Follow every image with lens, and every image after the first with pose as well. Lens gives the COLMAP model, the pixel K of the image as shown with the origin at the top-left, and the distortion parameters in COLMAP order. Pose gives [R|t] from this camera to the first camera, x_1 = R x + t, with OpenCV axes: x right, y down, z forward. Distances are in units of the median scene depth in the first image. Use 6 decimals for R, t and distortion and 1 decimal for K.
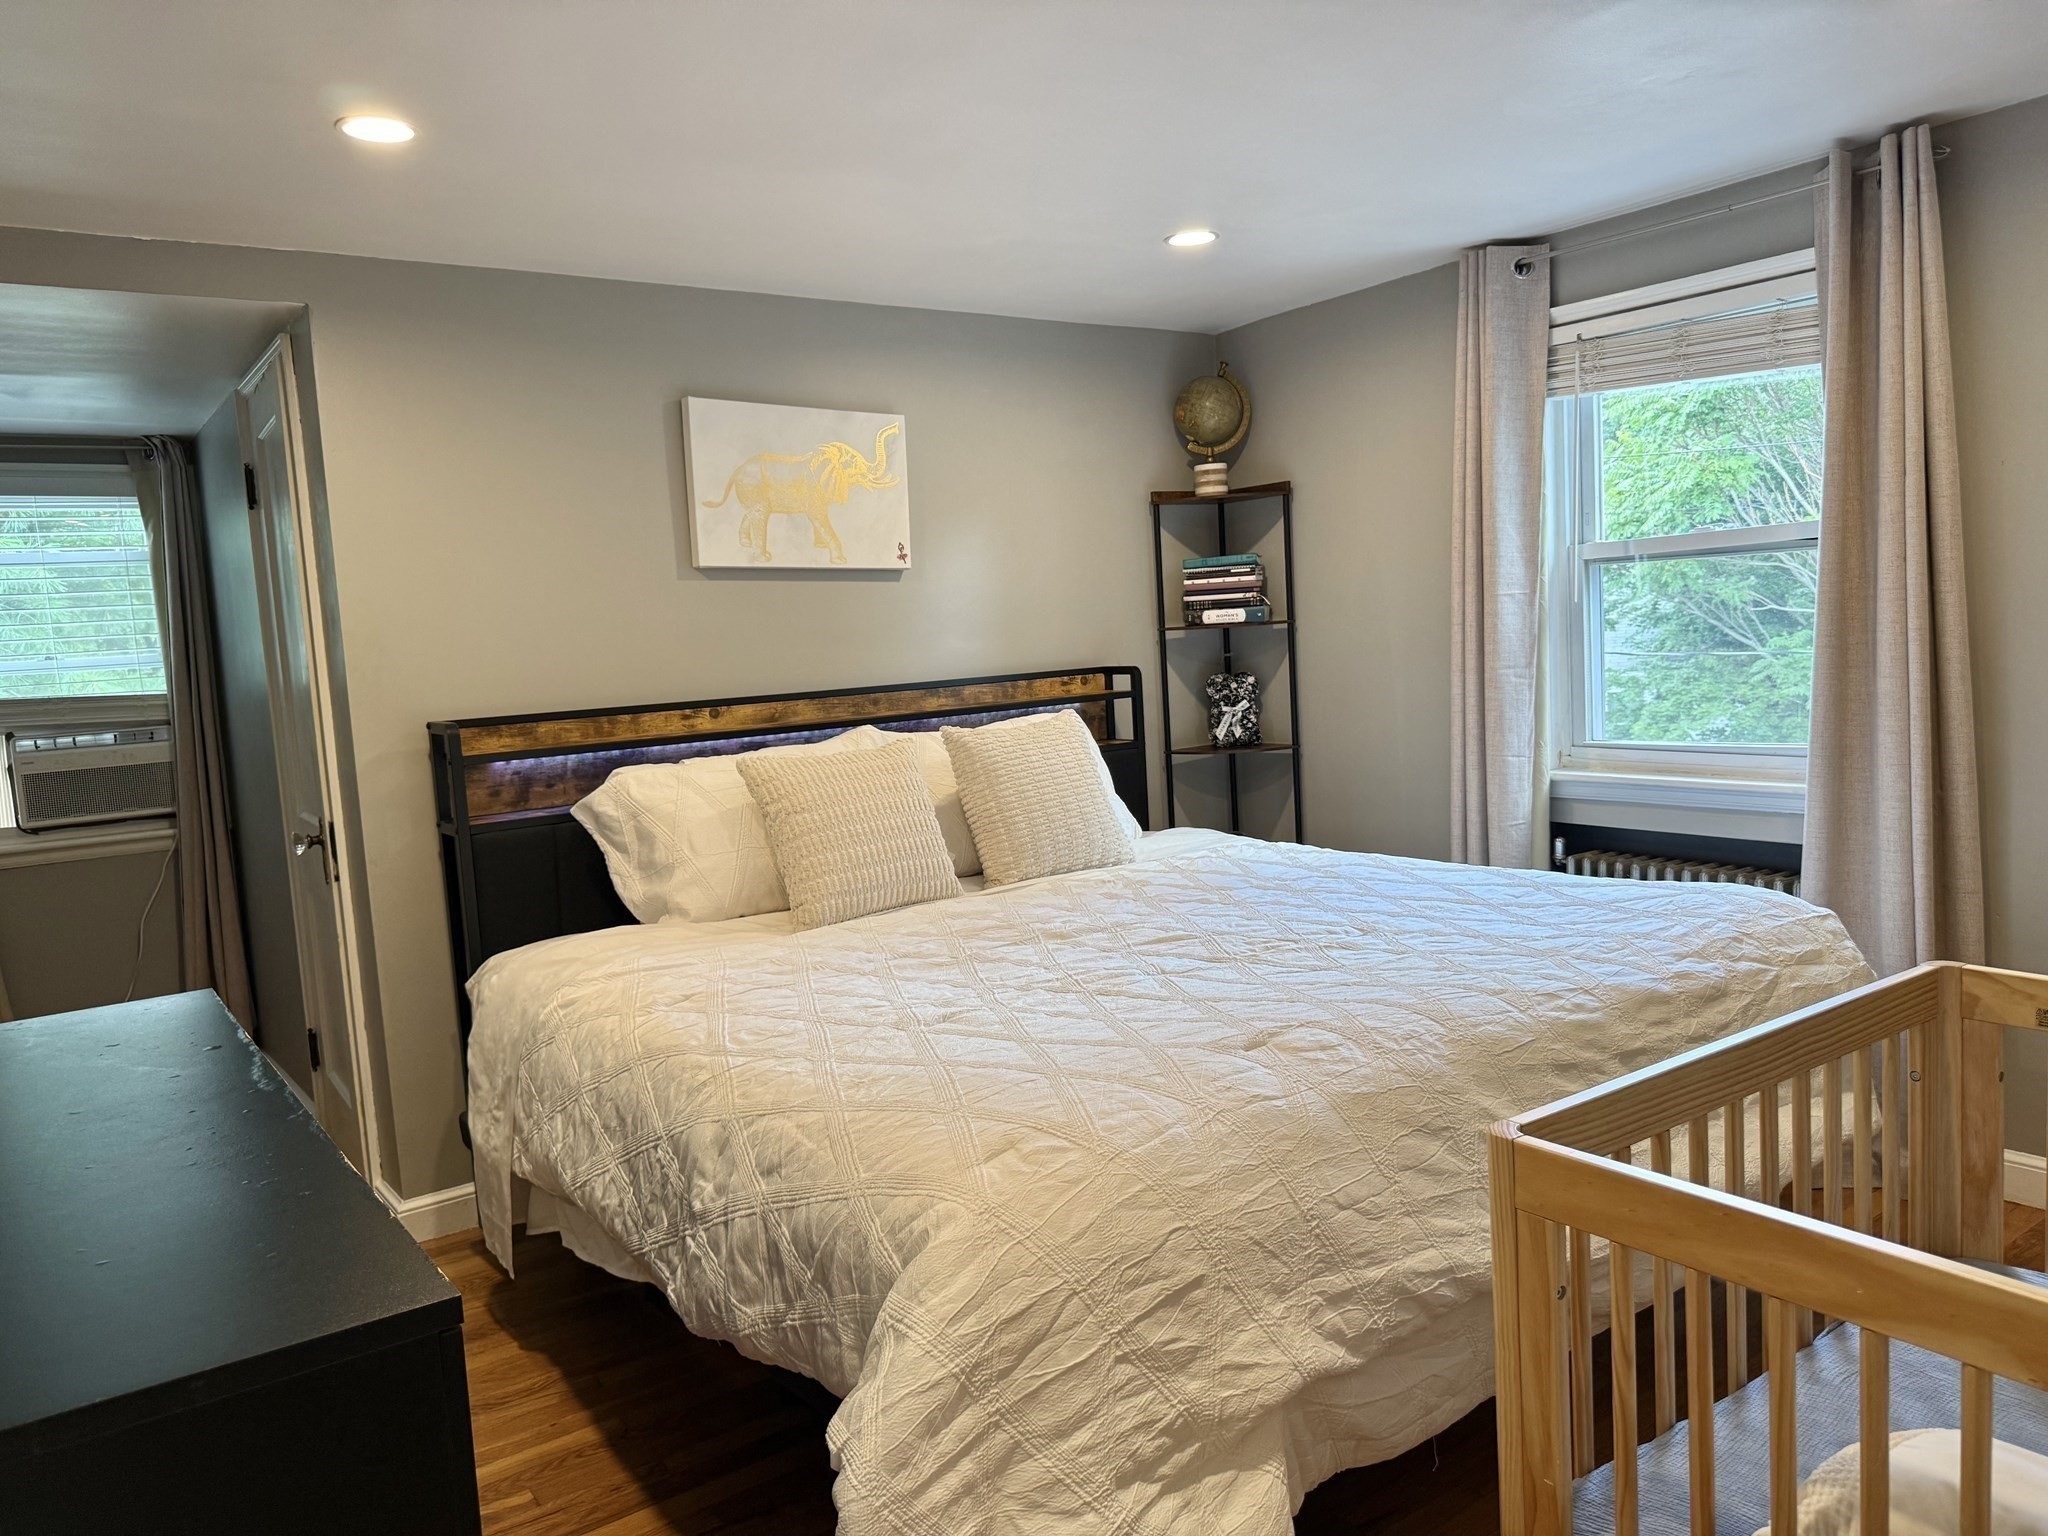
lens RADIAL K [[1461.2, 0, 1020.6], [0, 1461.2, 774.7], [0, 0, 1]] dist [0.036788, -0.025011]
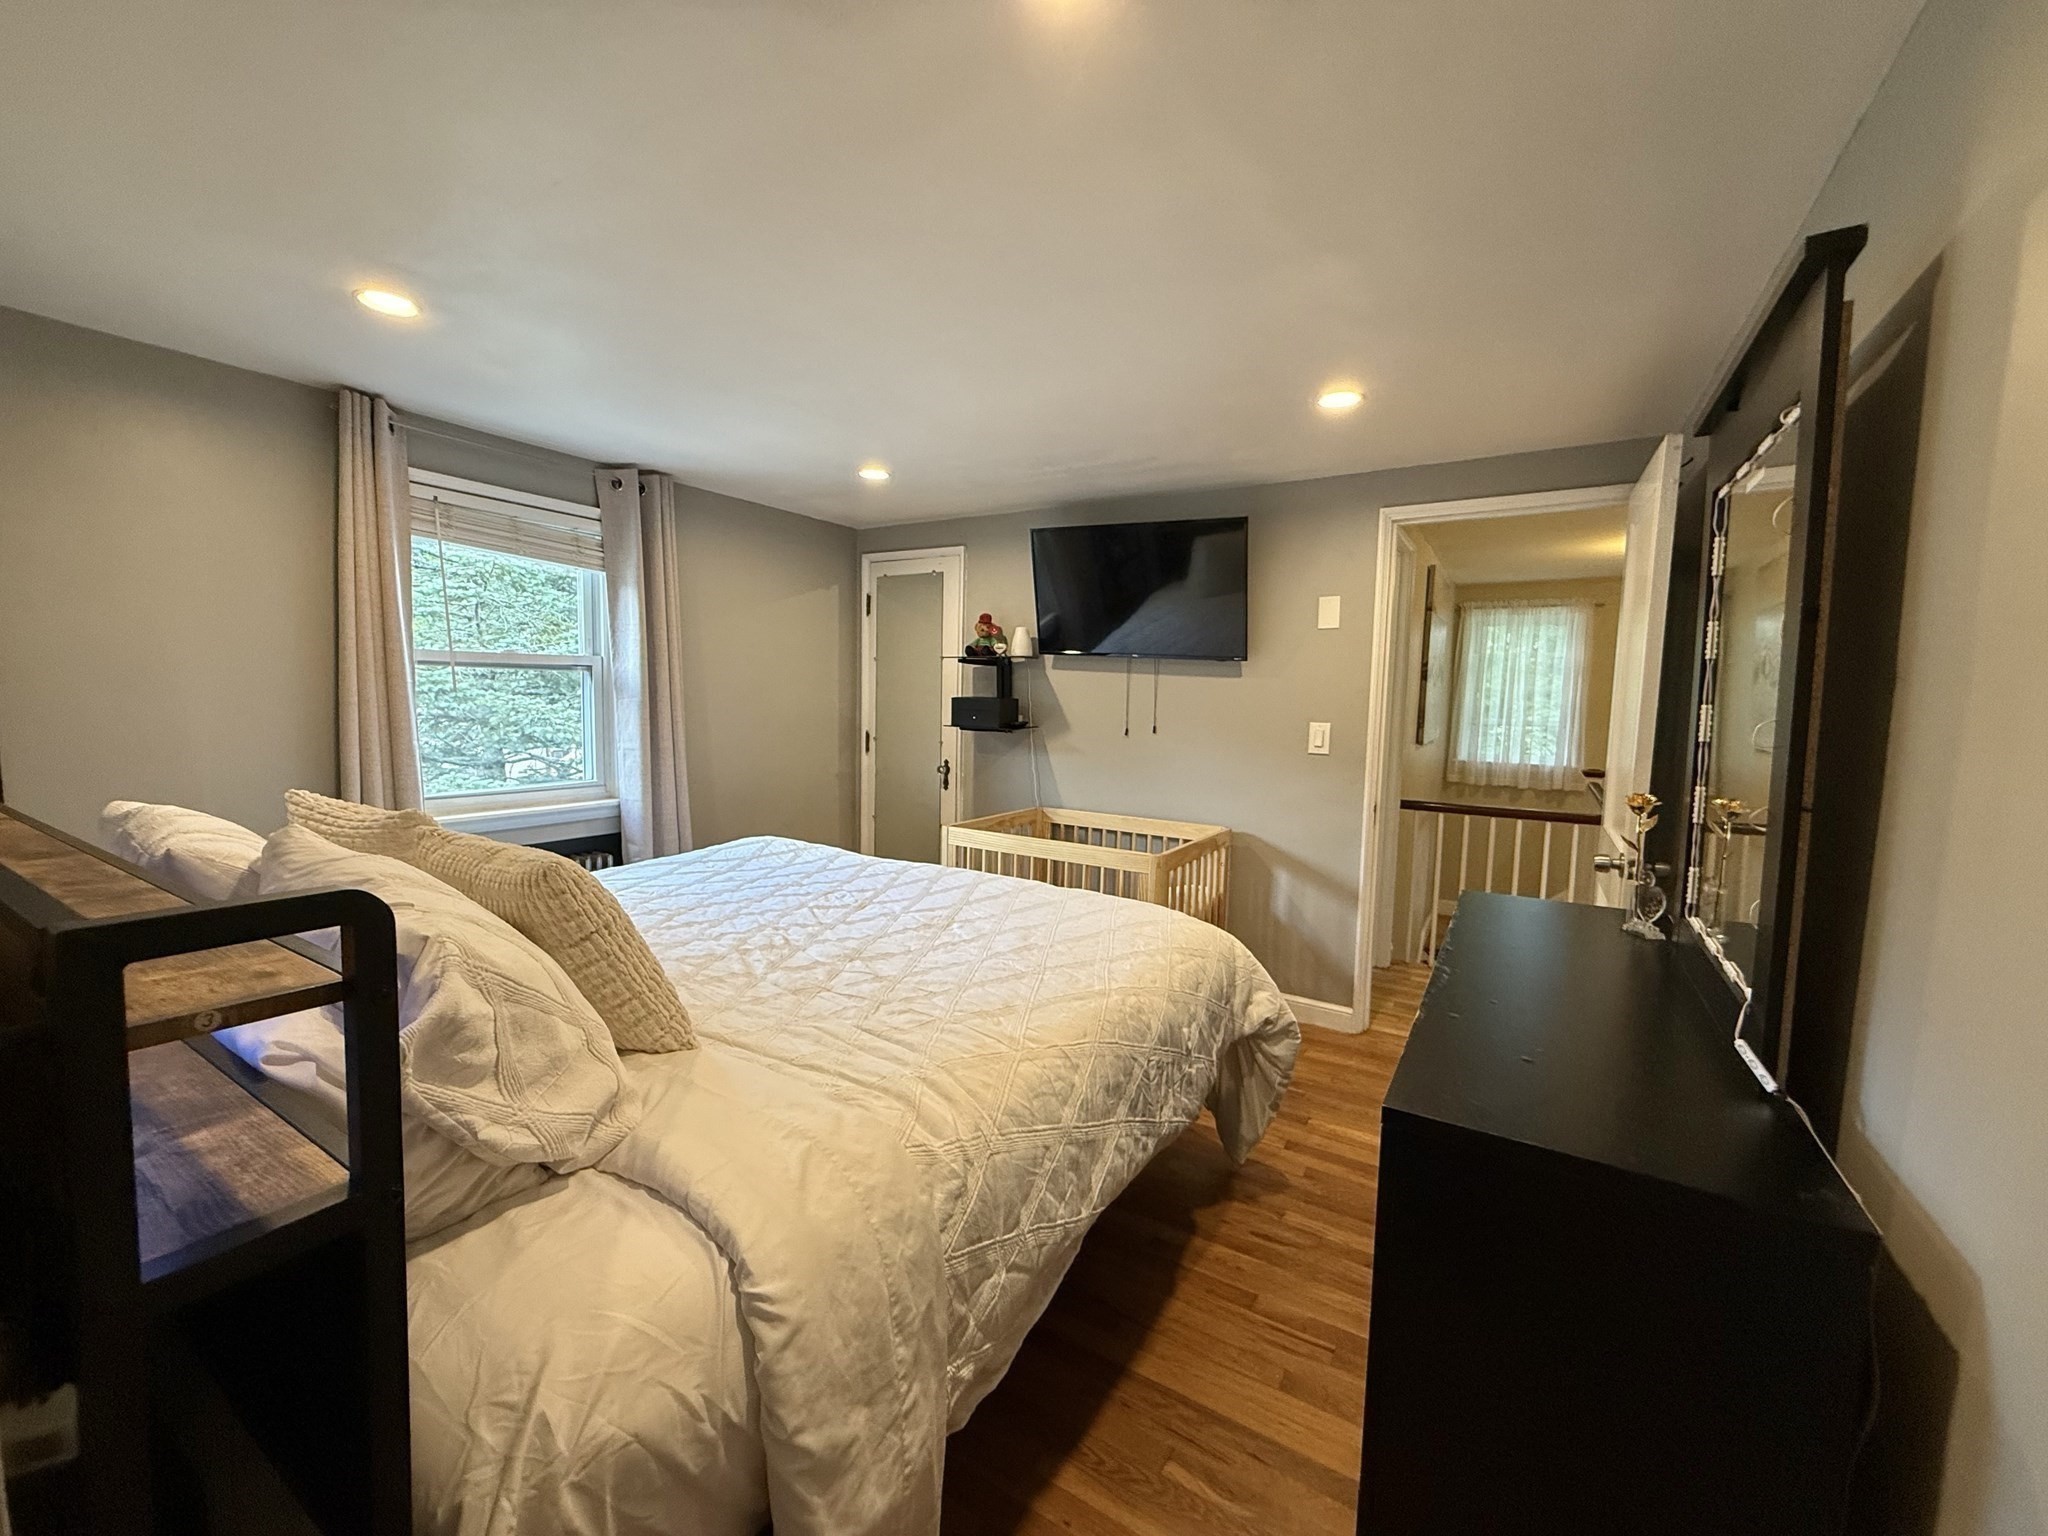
lens RADIAL K [[815.7, 0, 1028.6], [0, 815.7, 766.5], [0, 0, 1]] dist [-0.003537, 0.001580]
pose [[-0.381688, -0.034504, 0.923647, -0.639669], [0.093901, 0.992685, 0.075887, -0.067566], [-0.919509, 0.115696, -0.375656, 0.963630]]
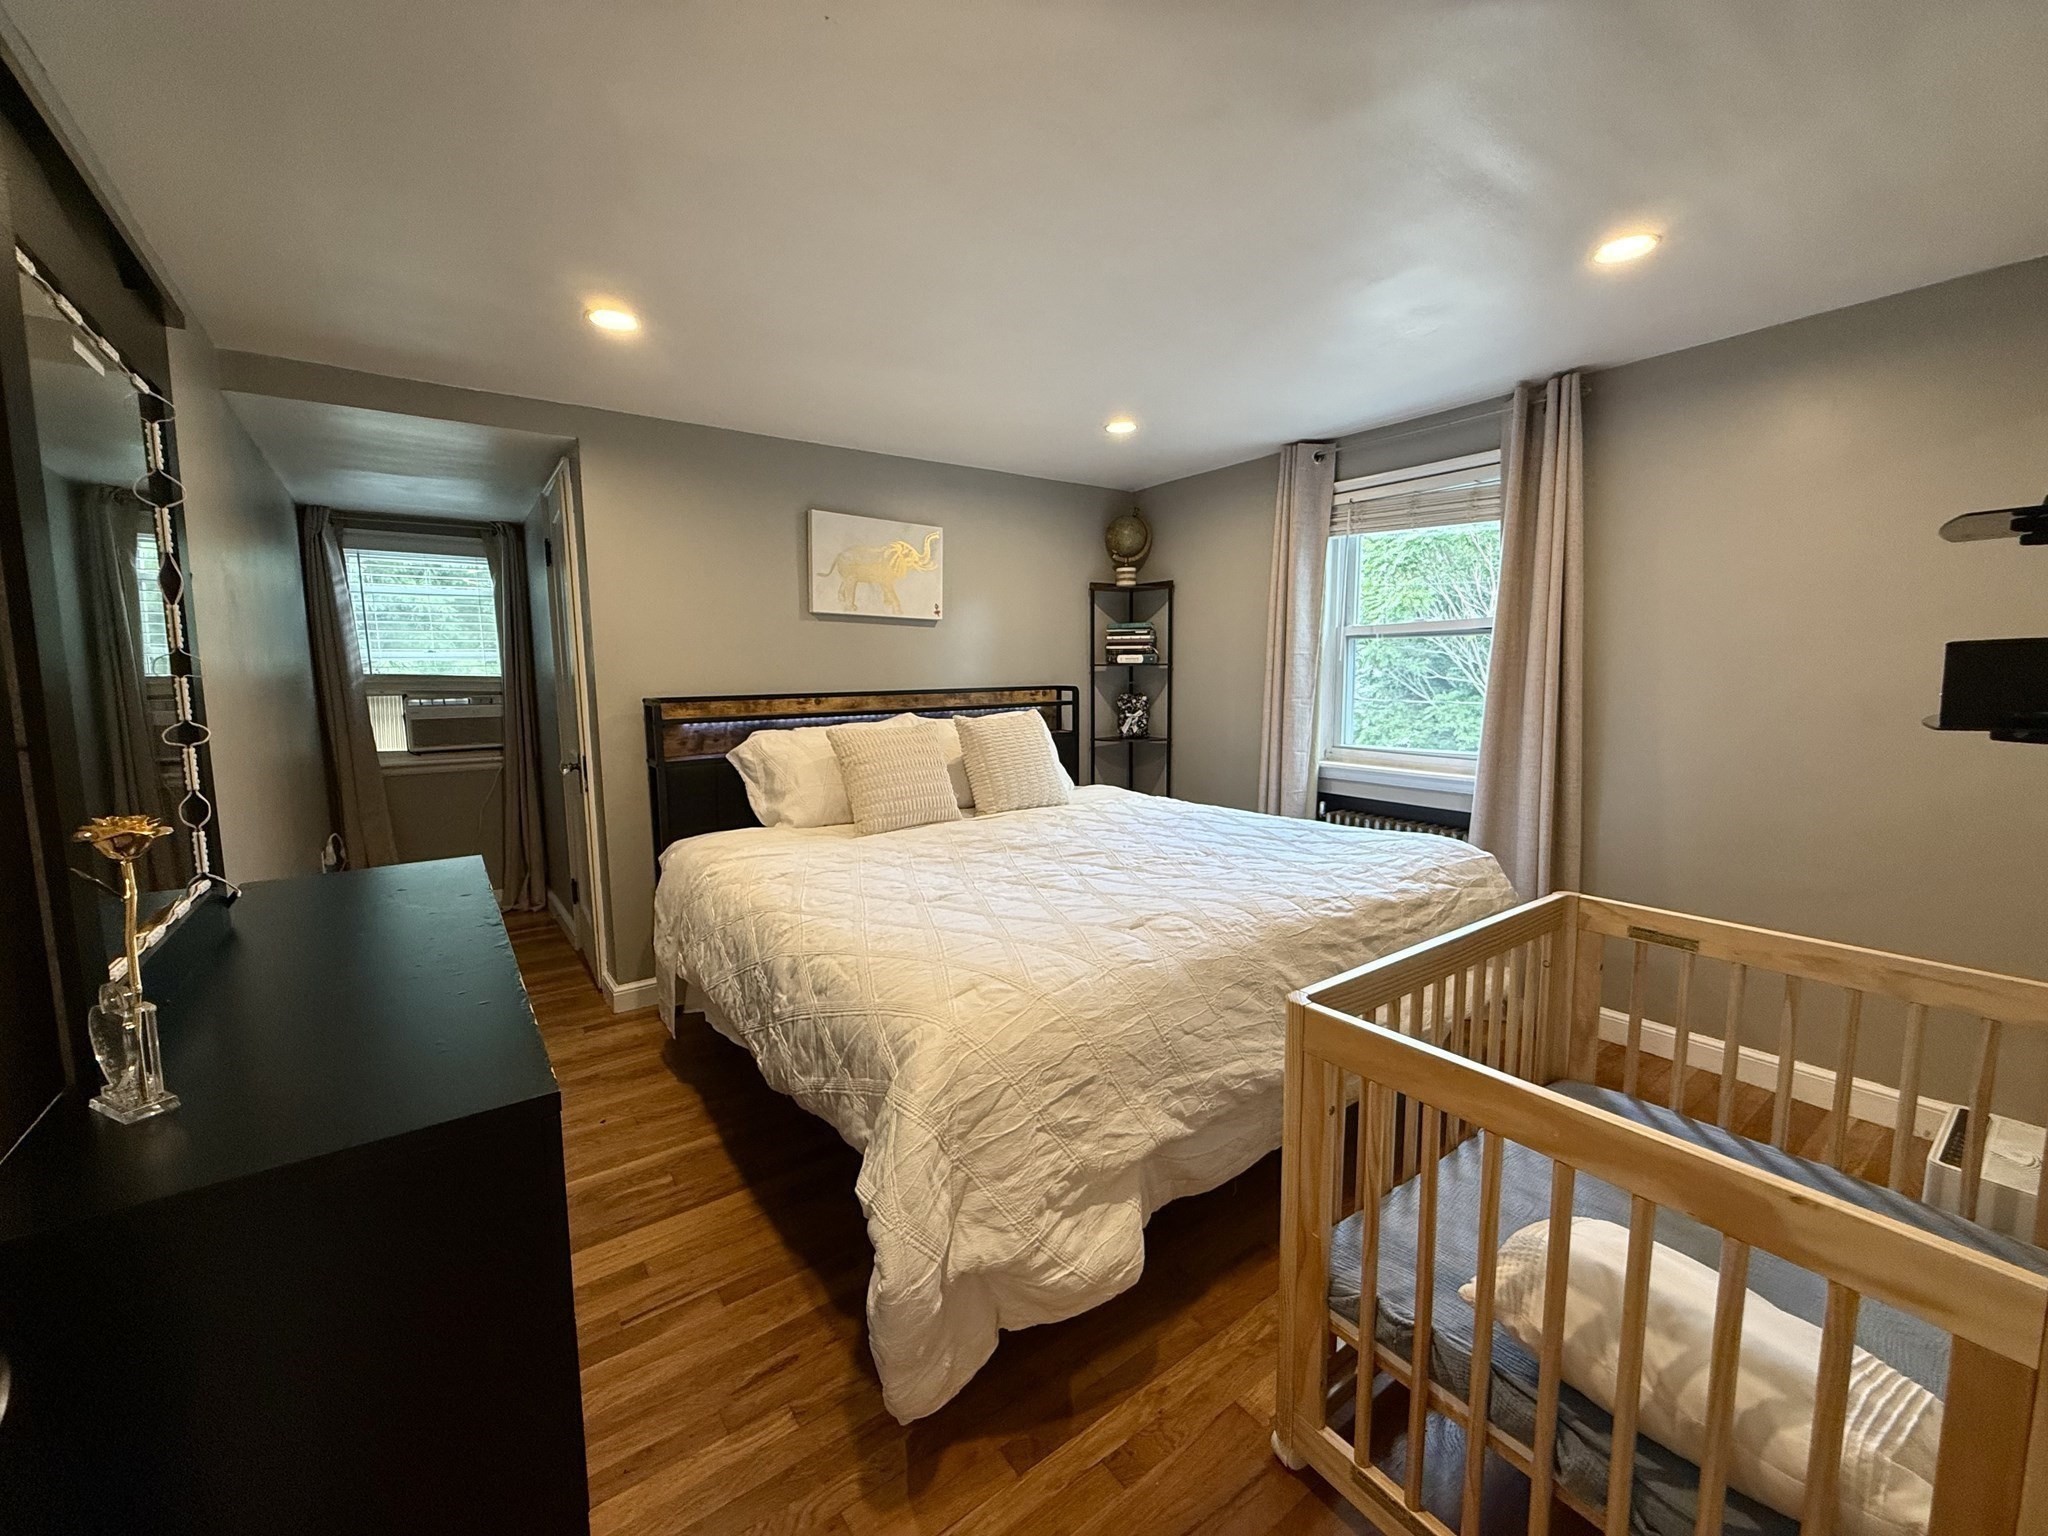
lens RADIAL K [[815.7, 0, 1008.6], [0, 815.7, 763.1], [0, 0, 1]] dist [-0.003537, 0.001580]
pose [[0.998810, 0.048679, -0.002823, 0.012006], [-0.048632, 0.998704, 0.014978, 0.003477], [0.003548, -0.014823, 0.999884, 0.089403]]
